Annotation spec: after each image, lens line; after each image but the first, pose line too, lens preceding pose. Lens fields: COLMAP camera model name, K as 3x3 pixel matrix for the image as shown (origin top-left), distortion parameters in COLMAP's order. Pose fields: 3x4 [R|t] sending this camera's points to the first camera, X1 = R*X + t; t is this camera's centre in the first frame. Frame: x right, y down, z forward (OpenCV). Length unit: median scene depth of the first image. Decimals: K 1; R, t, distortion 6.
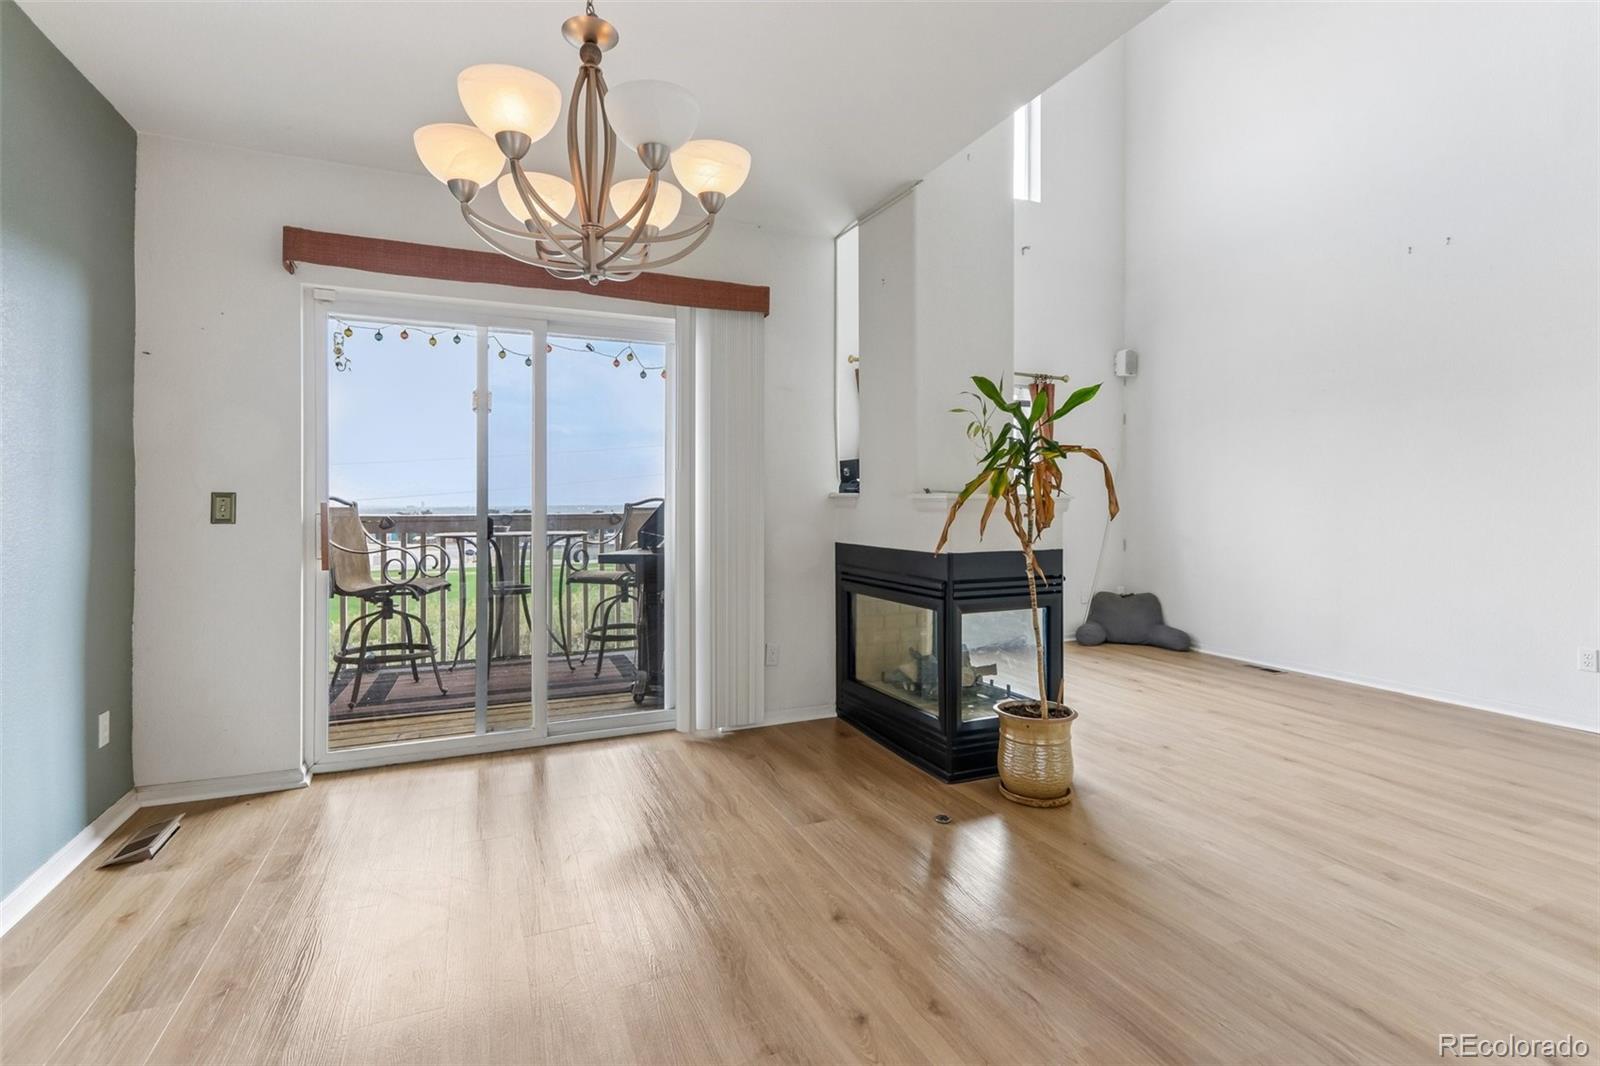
lens RADIAL K [[746.0, 0, 796.3], [0, 746.0, 507.9], [0, 0, 1]] dist [0.005701, 0.001948]
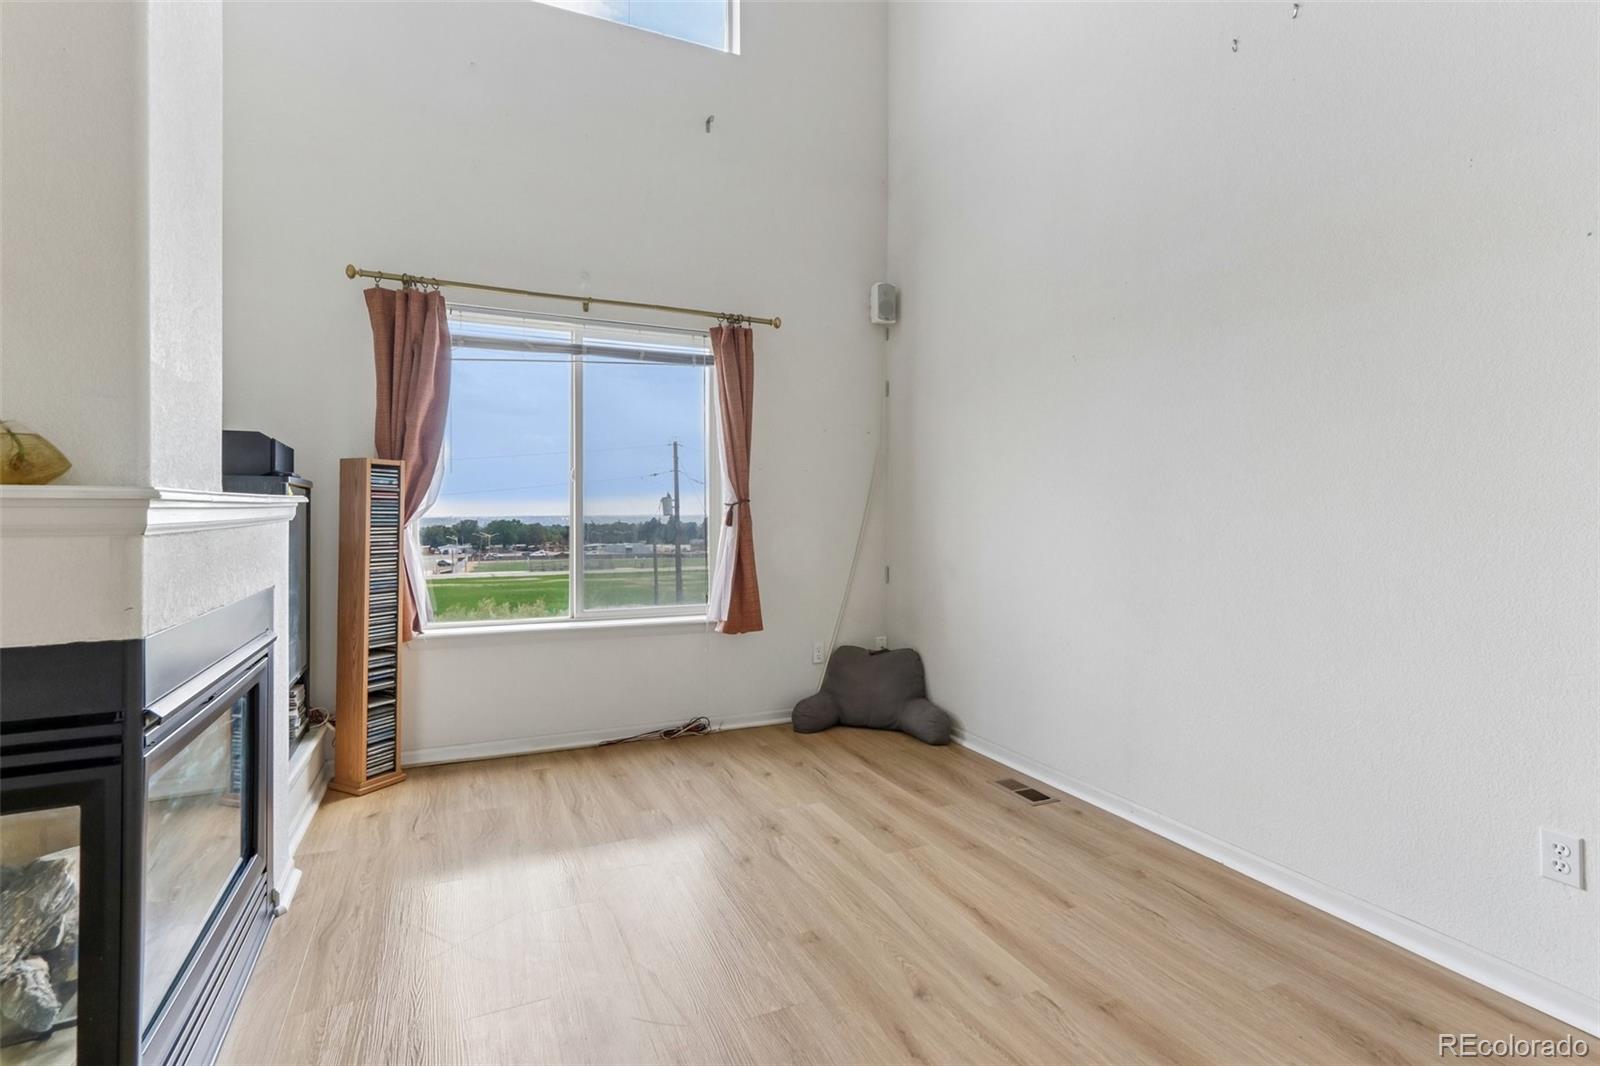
lens RADIAL K [[746.0, 0, 790.5], [0, 746.0, 511.2], [0, 0, 1]] dist [0.005701, 0.001948]
pose [[0.999886, 0.001454, 0.015017, 0.632719], [-0.001325, 0.999962, -0.008637, -0.003591], [-0.015029, 0.008616, 0.999850, 0.601859]]
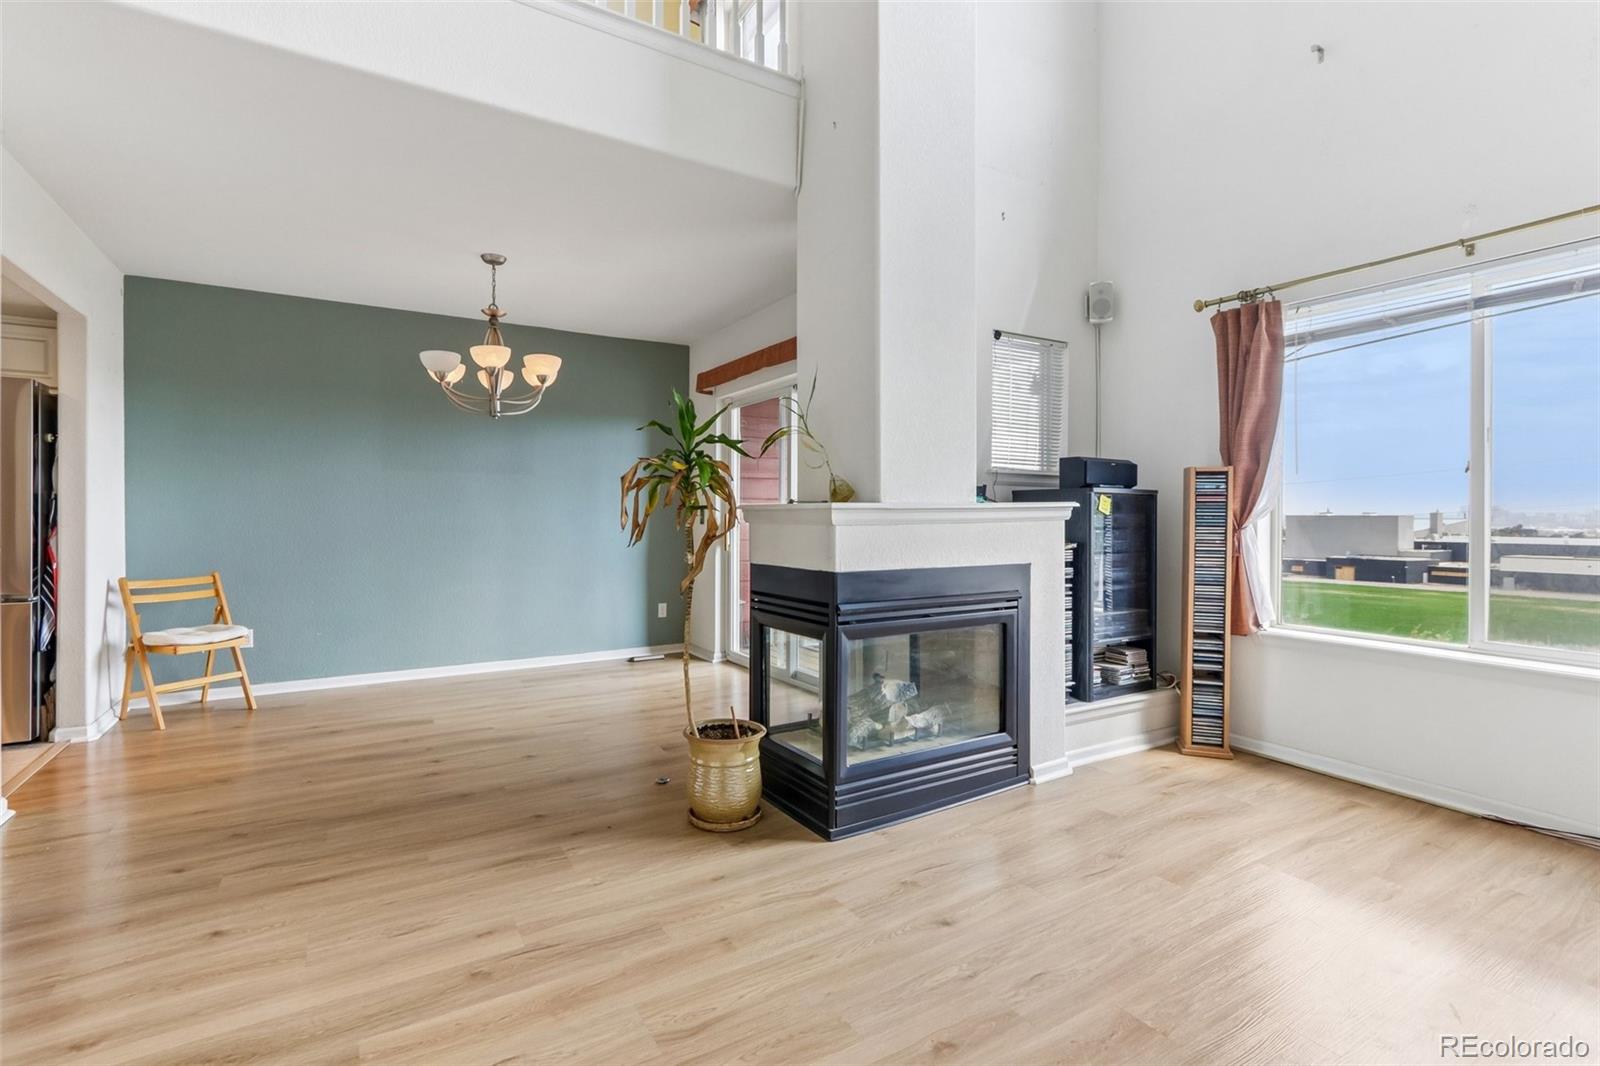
lens RADIAL K [[746.0, 0, 785.5], [0, 746.0, 518.5], [0, 0, 1]] dist [0.005701, 0.001948]
pose [[0.129424, 0.006816, -0.991566, 1.080542], [-0.004988, 0.999968, 0.006222, -0.006398], [0.991577, 0.004141, 0.129454, 0.805299]]
